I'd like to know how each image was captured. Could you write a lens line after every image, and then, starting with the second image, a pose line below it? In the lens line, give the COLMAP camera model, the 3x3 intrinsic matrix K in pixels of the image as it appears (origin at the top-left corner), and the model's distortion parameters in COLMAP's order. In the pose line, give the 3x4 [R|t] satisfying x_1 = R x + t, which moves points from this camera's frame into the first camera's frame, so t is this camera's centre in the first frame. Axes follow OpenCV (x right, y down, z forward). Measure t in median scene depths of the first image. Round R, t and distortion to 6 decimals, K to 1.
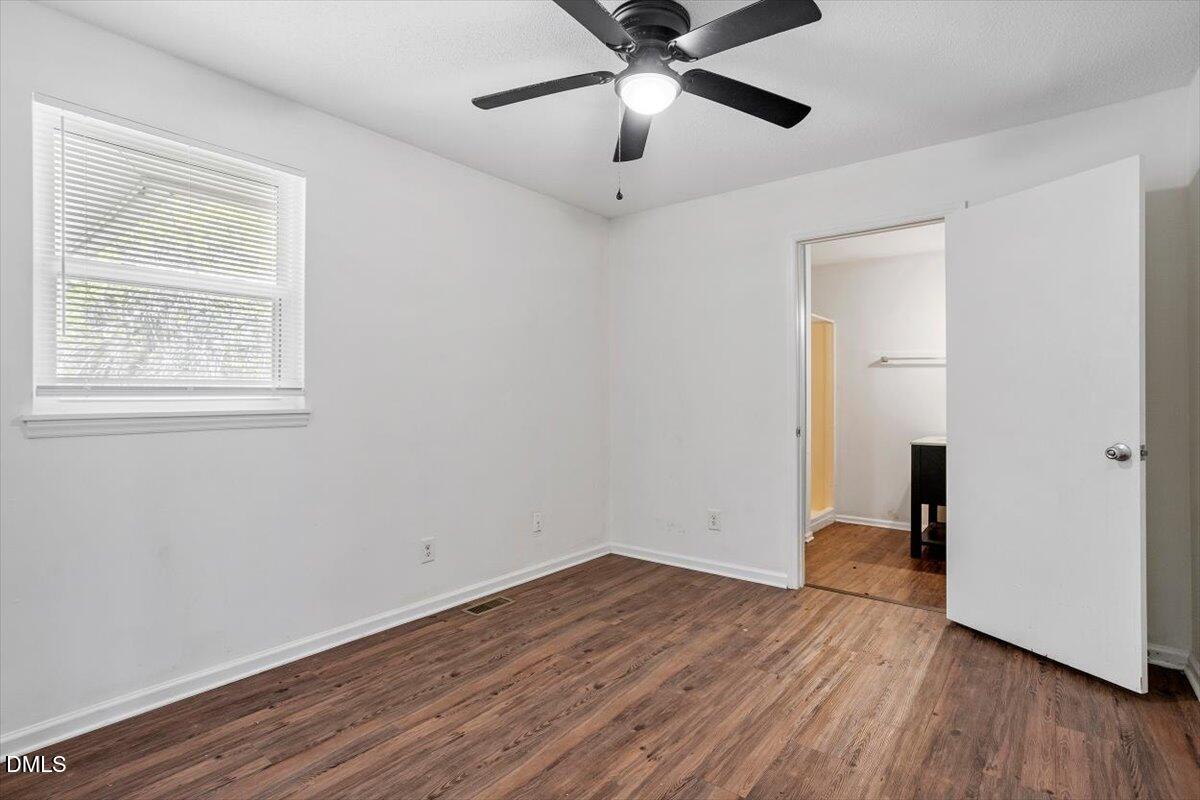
lens RADIAL K [[573.1, 0, 594.0], [0, 573.1, 395.5], [0, 0, 1]] dist [-0.035568, 0.000668]
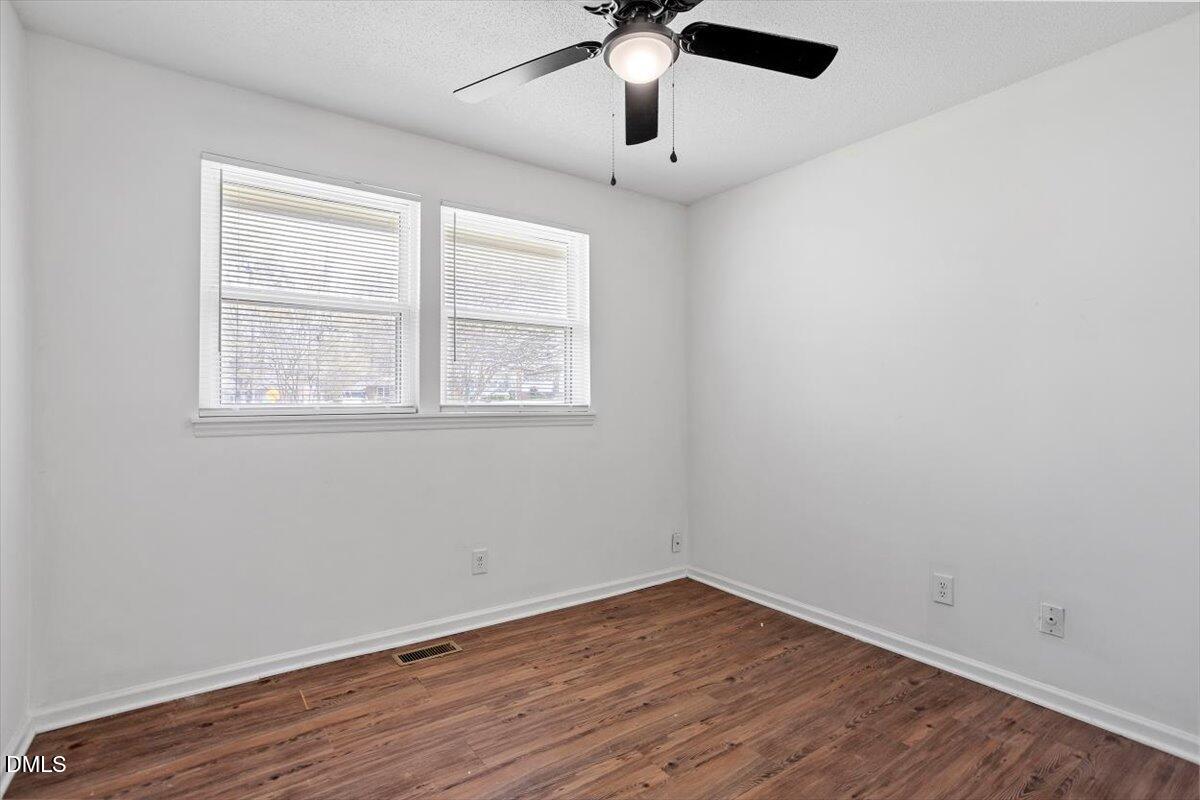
lens RADIAL K [[549.8, 0, 598.5], [0, 549.8, 385.8], [0, 0, 1]] dist [-0.070040, 0.000113]
pose [[0.972173, -0.004006, -0.234228, 0.172089], [-0.002179, 0.999656, -0.026142, -0.012706], [0.234253, 0.025925, 0.971830, 0.162448]]
